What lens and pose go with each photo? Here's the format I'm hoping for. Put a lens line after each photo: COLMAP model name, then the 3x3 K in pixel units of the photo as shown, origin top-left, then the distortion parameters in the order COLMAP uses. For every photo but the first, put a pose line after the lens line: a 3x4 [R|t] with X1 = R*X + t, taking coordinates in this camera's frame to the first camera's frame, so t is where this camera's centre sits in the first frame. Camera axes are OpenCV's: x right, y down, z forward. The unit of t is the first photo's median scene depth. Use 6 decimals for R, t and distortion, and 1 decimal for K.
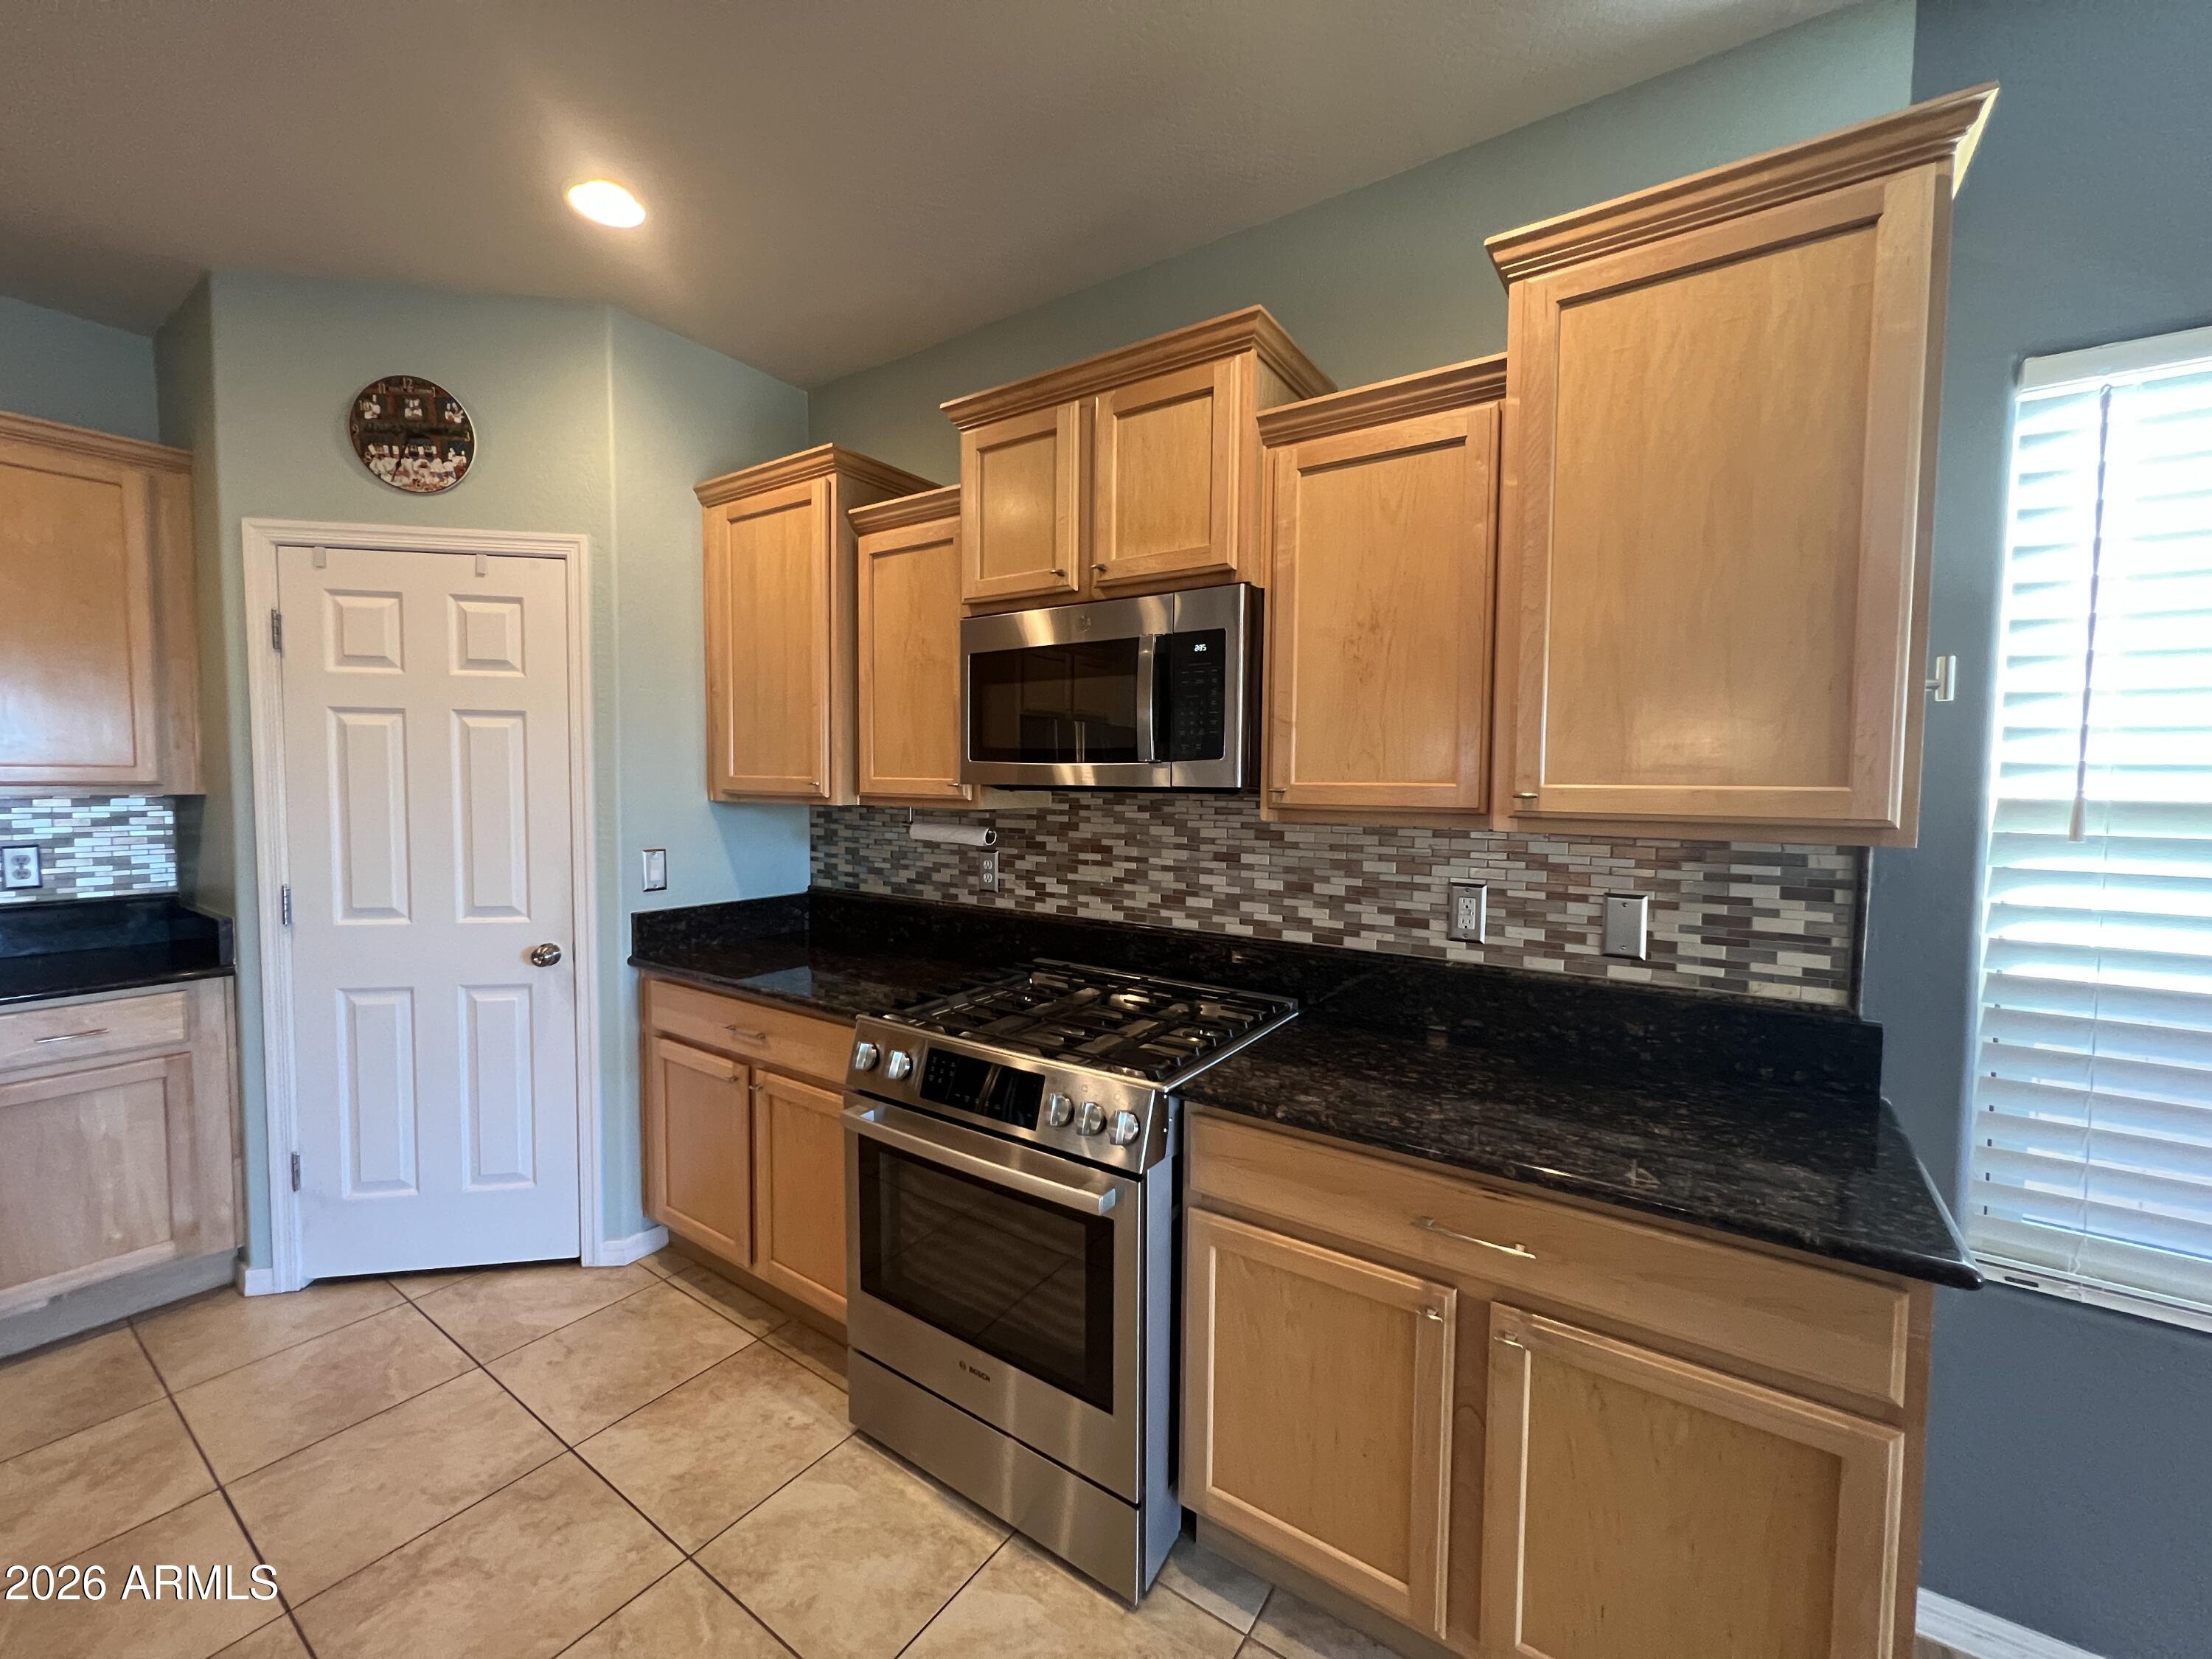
lens RADIAL K [[885.6, 0, 1104.1], [0, 885.6, 824.1], [0, 0, 1]] dist [-0.004474, 0.001128]
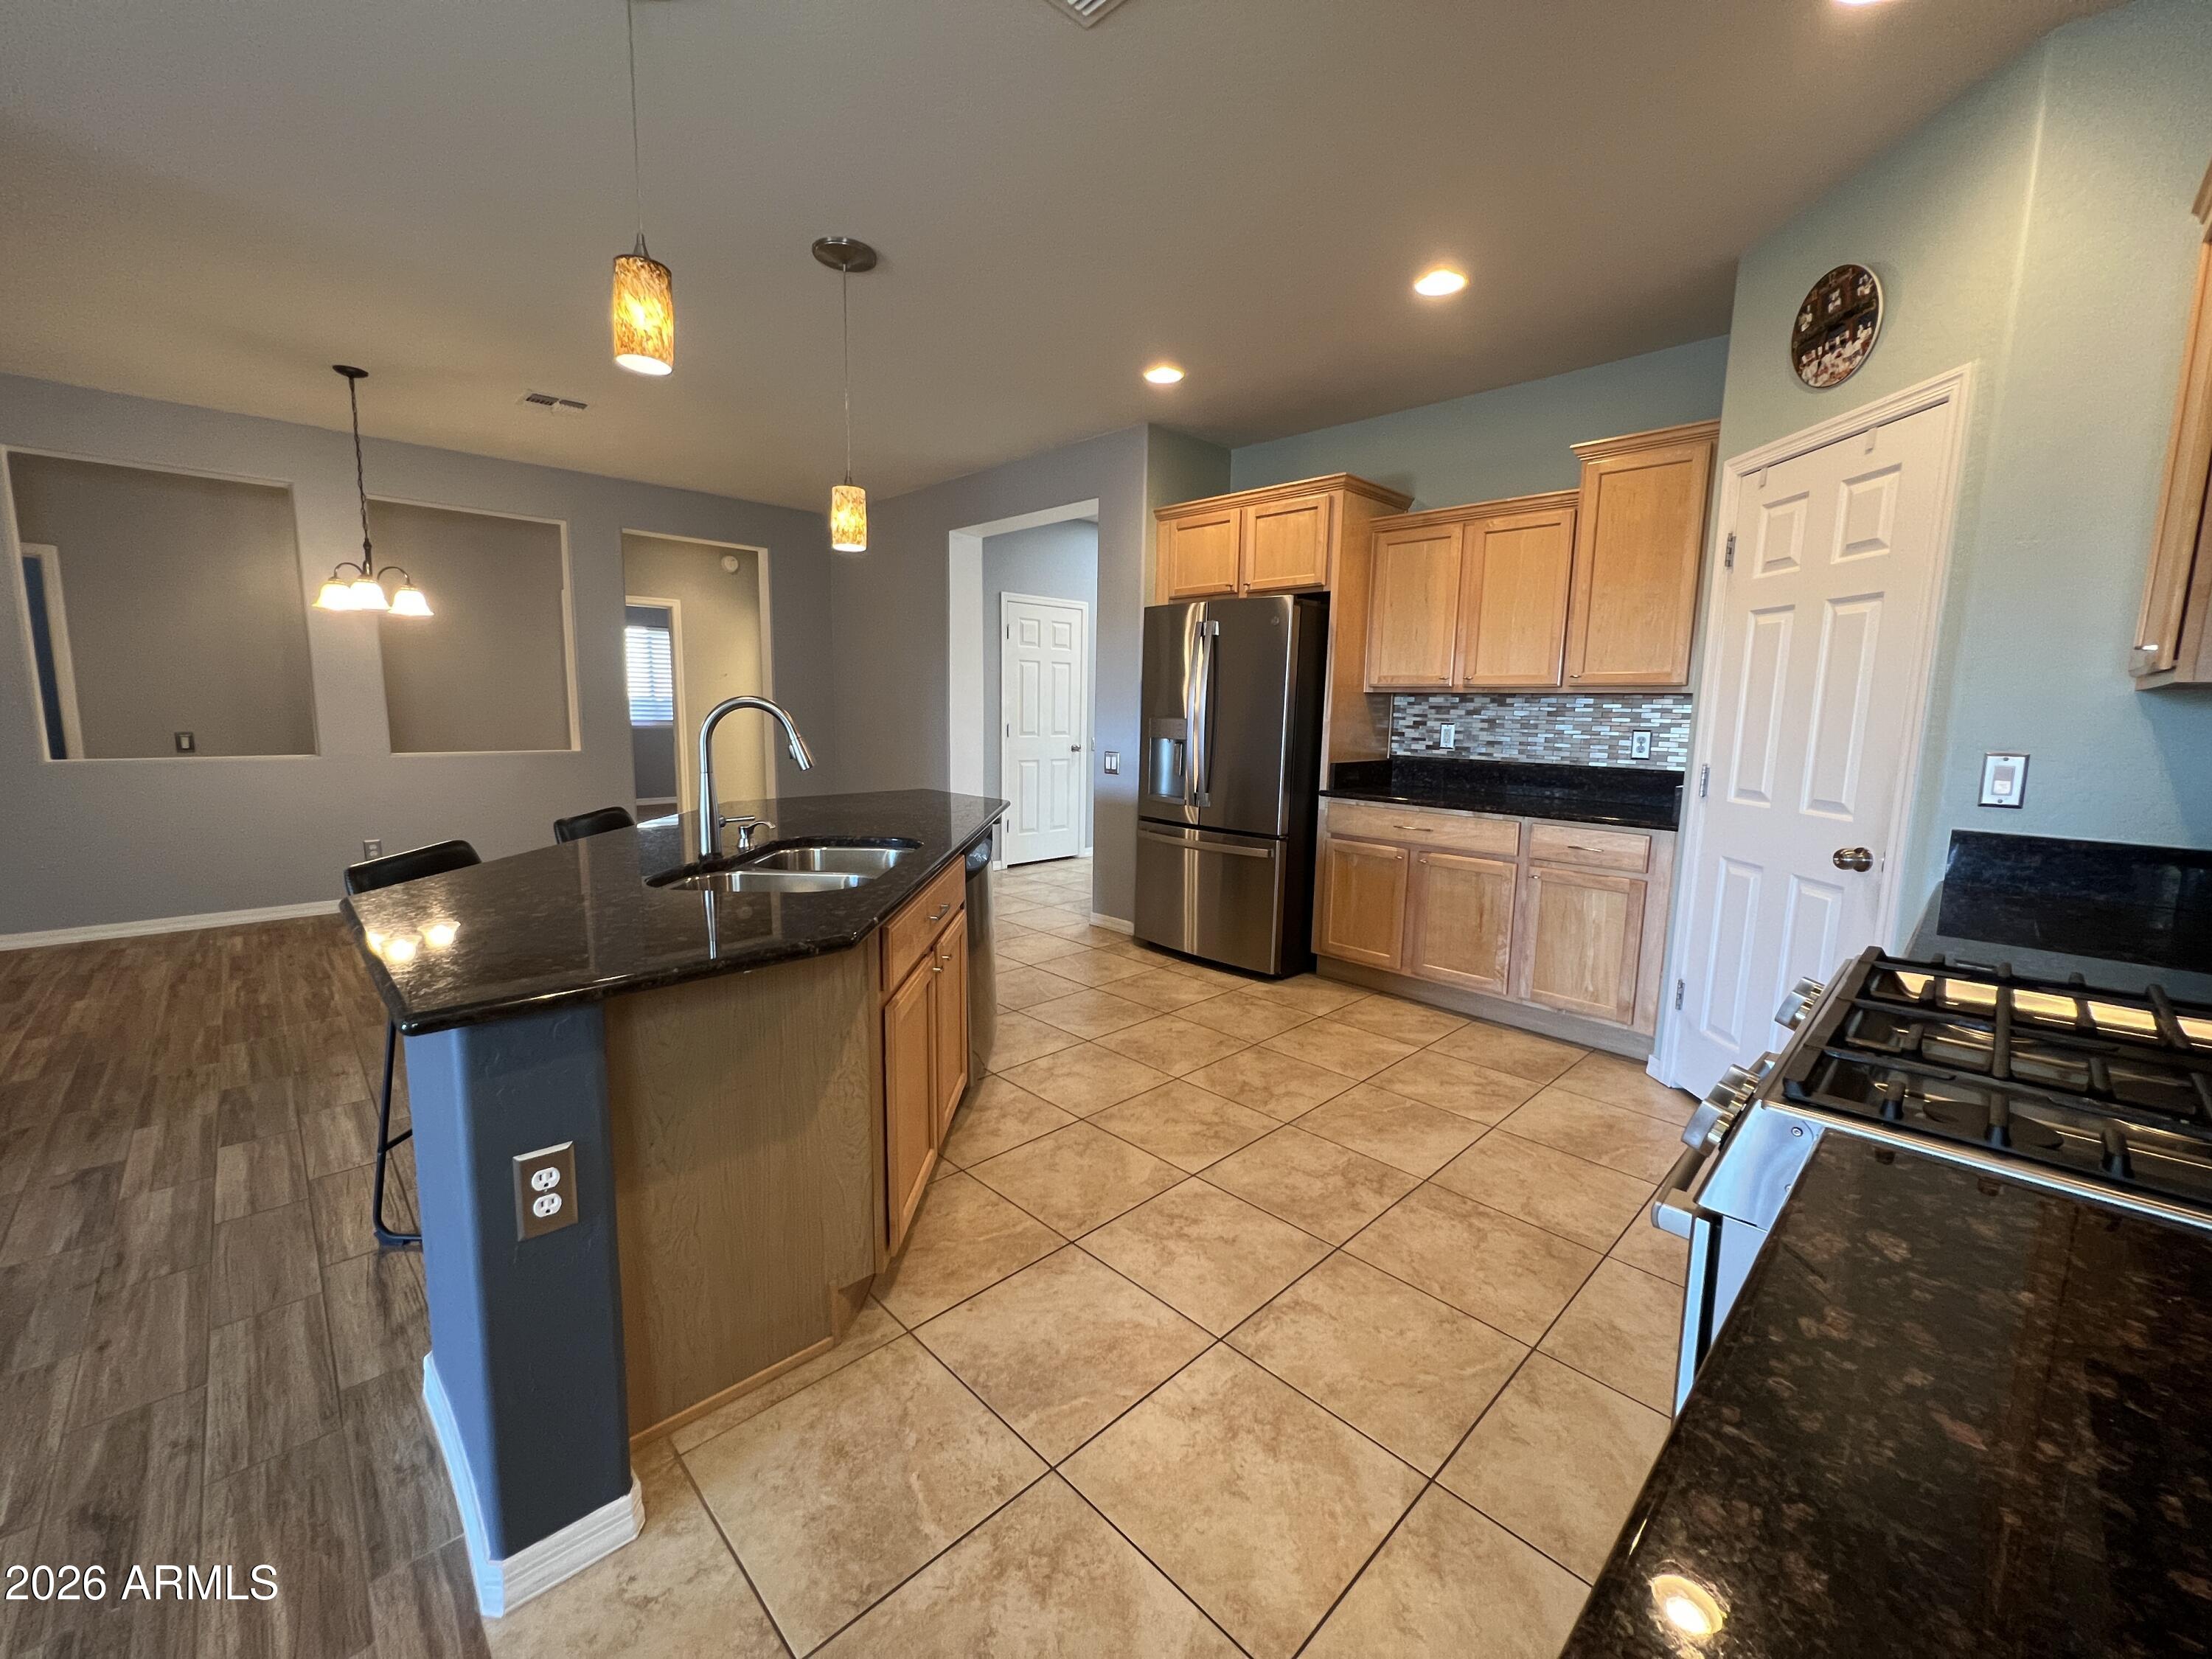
lens RADIAL K [[885.6, 0, 1106.7], [0, 885.6, 826.7], [0, 0, 1]] dist [-0.004474, 0.001128]
pose [[-0.192888, 0.122007, -0.973606, 0.464893], [-0.069027, 0.988094, 0.137498, 0.046991], [0.978790, 0.093727, -0.182169, 0.447901]]
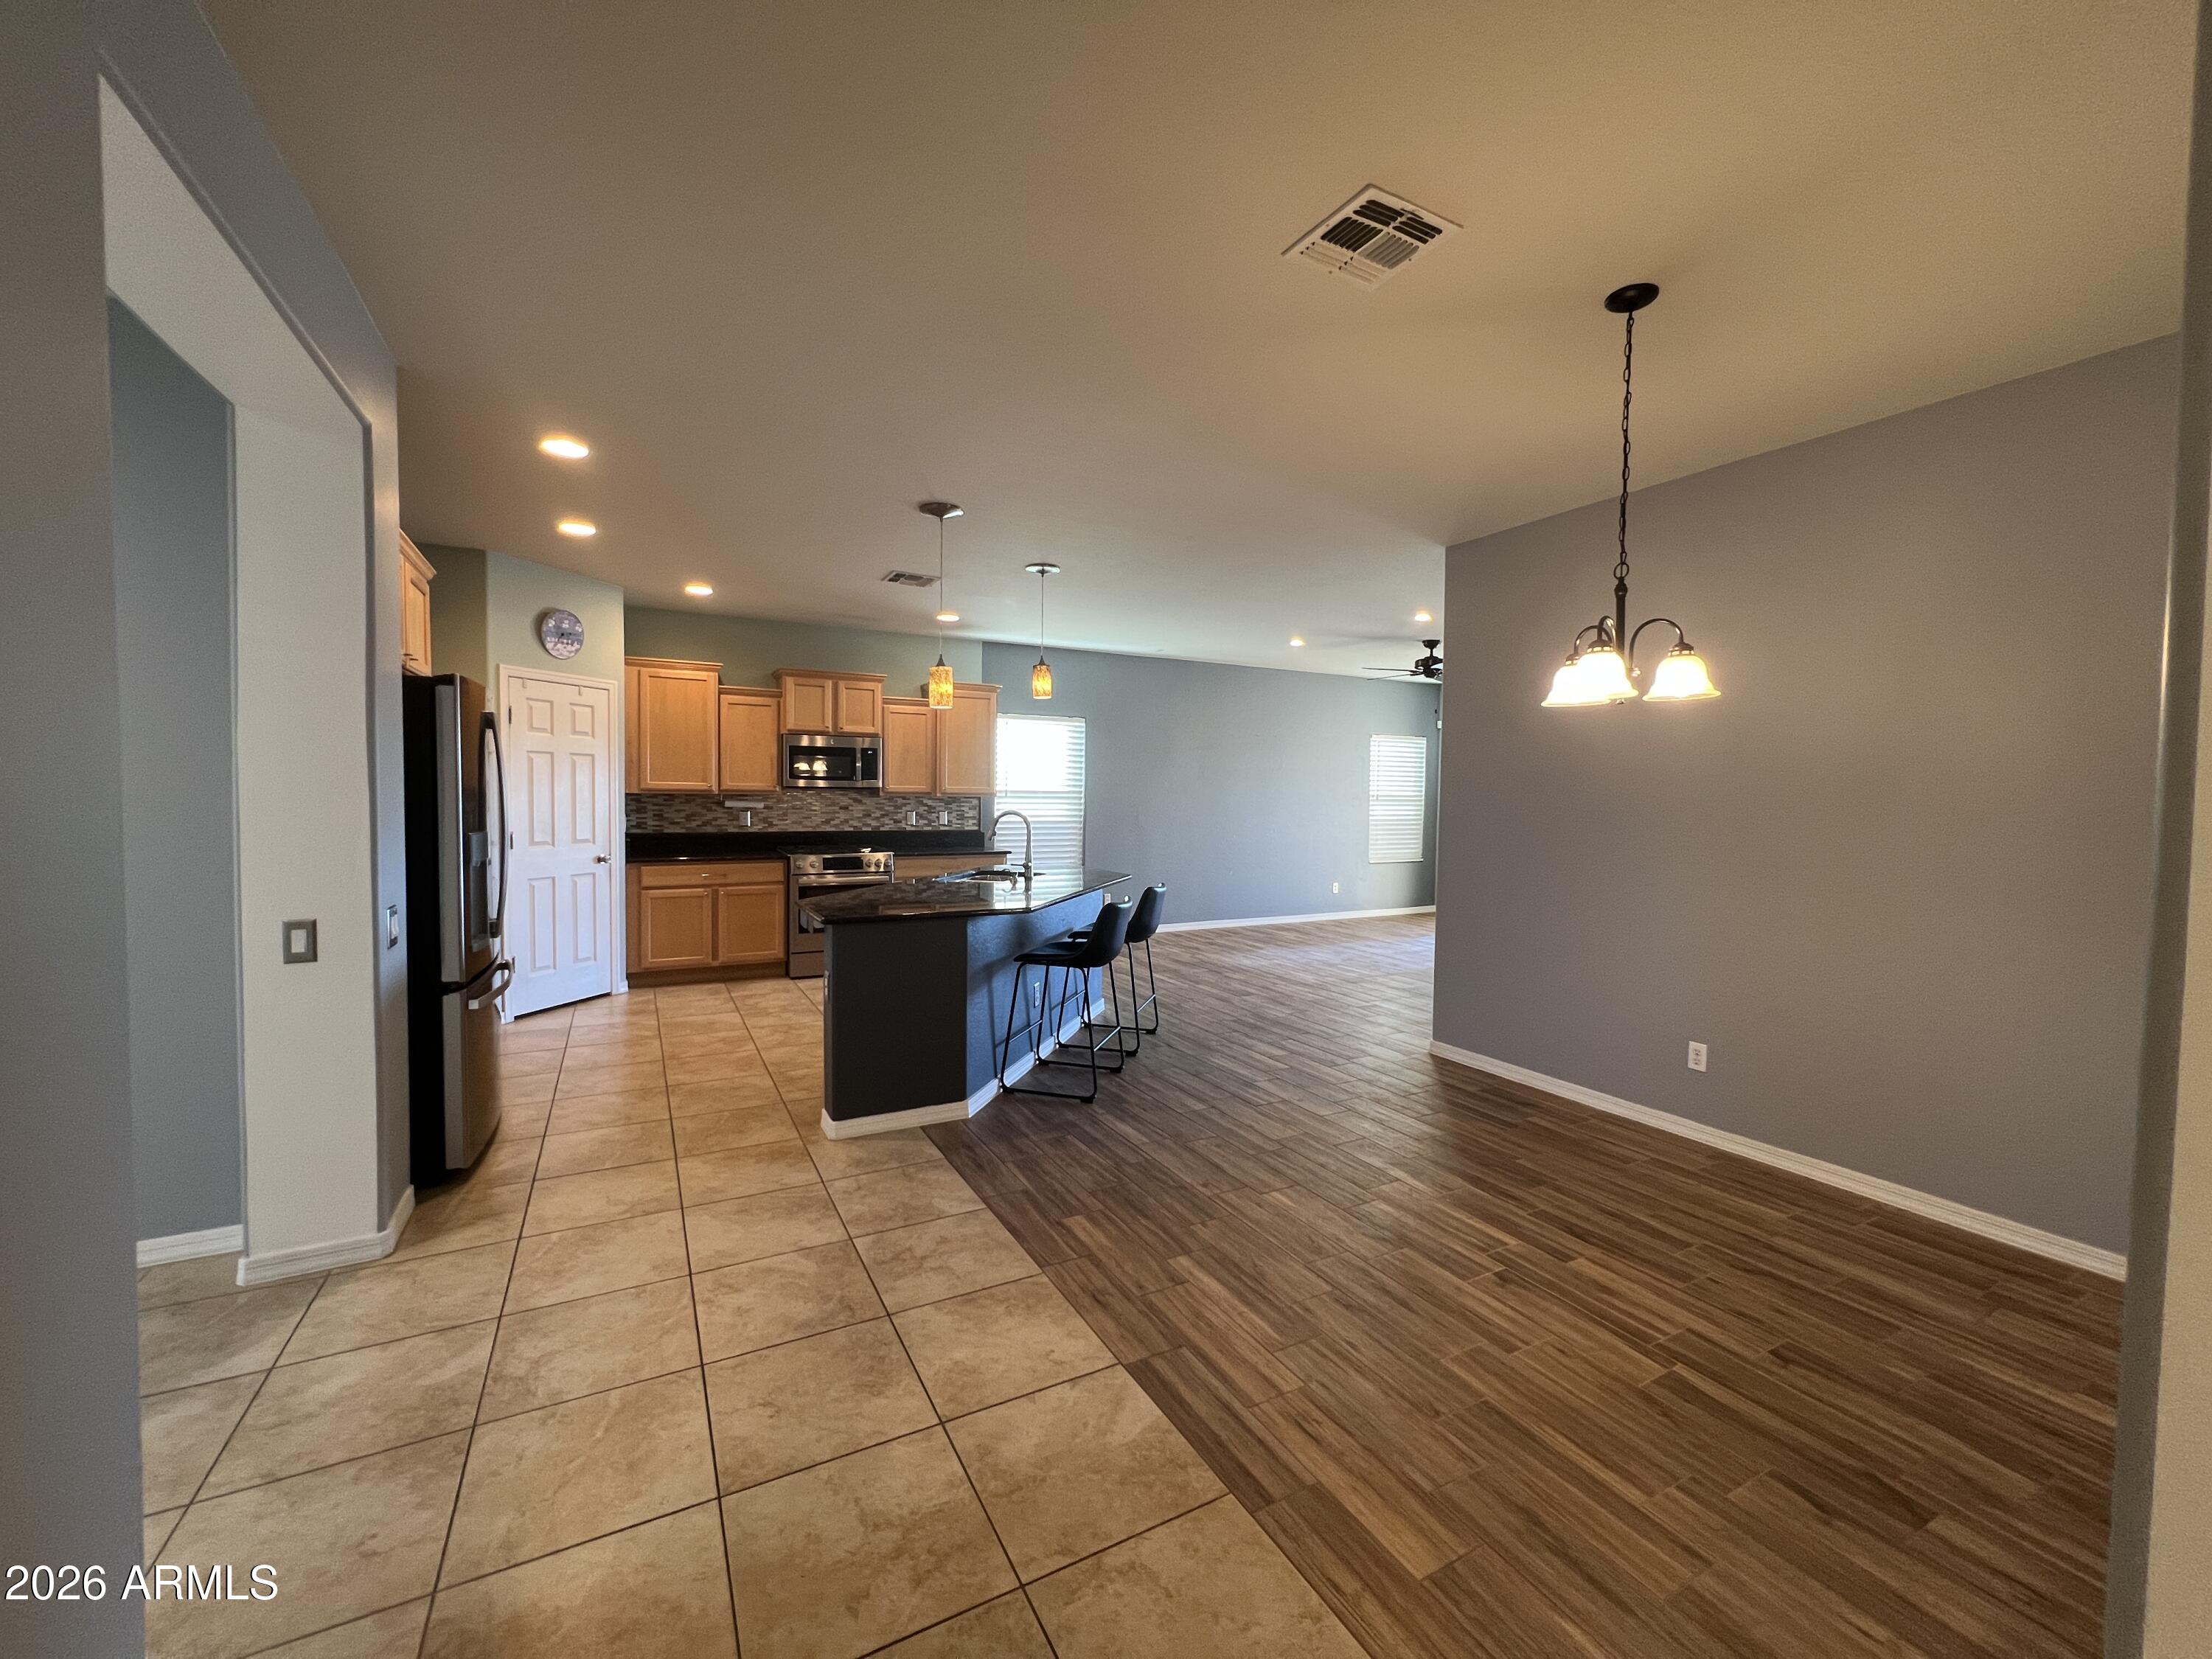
lens RADIAL K [[885.6, 0, 1103.0], [0, 885.6, 821.9], [0, 0, 1]] dist [-0.004474, 0.001128]
pose [[0.457637, -0.032828, 0.888533, -2.353519], [0.036557, 0.999168, 0.018087, 0.063559], [-0.888387, 0.024205, 0.458457, -1.390744]]
